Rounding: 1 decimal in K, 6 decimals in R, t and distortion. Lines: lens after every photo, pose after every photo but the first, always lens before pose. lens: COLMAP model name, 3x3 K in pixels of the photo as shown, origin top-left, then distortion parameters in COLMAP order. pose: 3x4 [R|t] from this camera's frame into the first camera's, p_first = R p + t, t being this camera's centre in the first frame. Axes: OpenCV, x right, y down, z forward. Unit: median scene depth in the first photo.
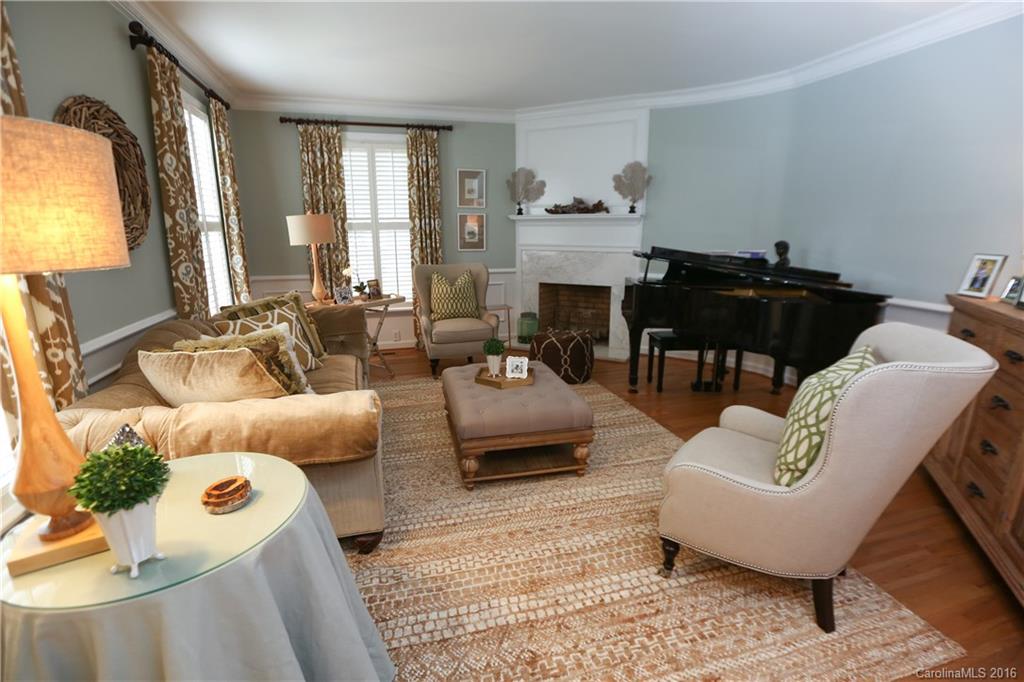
lens RADIAL K [[475.0, 0, 505.7], [0, 475.0, 341.5], [0, 0, 1]] dist [-0.036606, 0.007000]
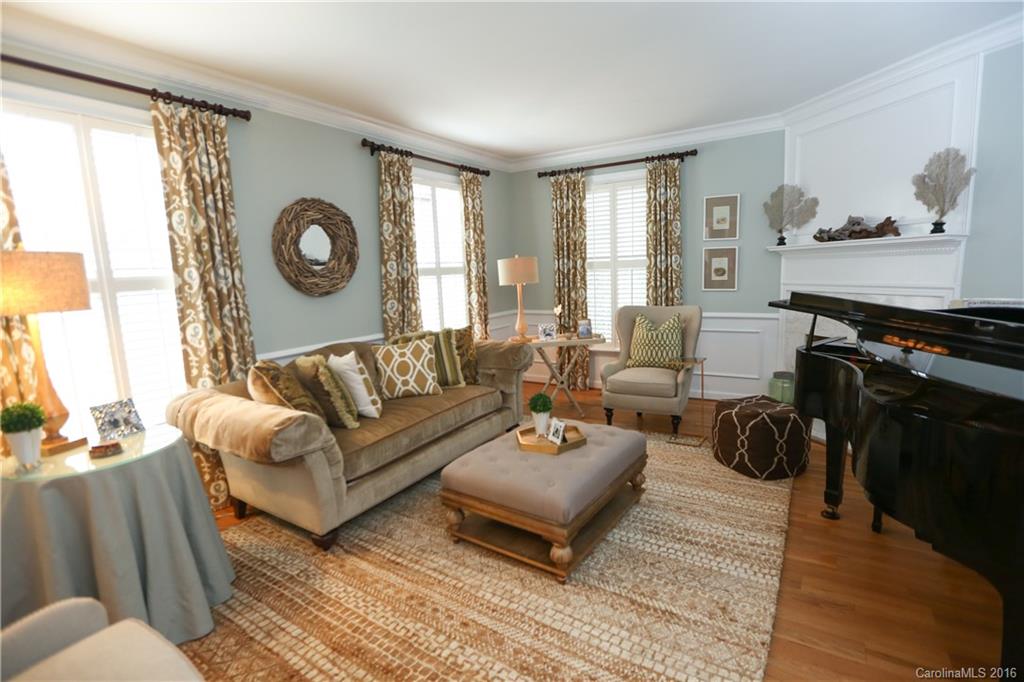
lens RADIAL K [[475.0, 0, 503.9], [0, 475.0, 343.1], [0, 0, 1]] dist [-0.036606, 0.007000]
pose [[0.672910, 0.088858, -0.734368, 0.332496], [-0.134758, 0.990872, -0.003586, -0.050219], [0.727346, 0.101376, 0.678742, 0.189690]]
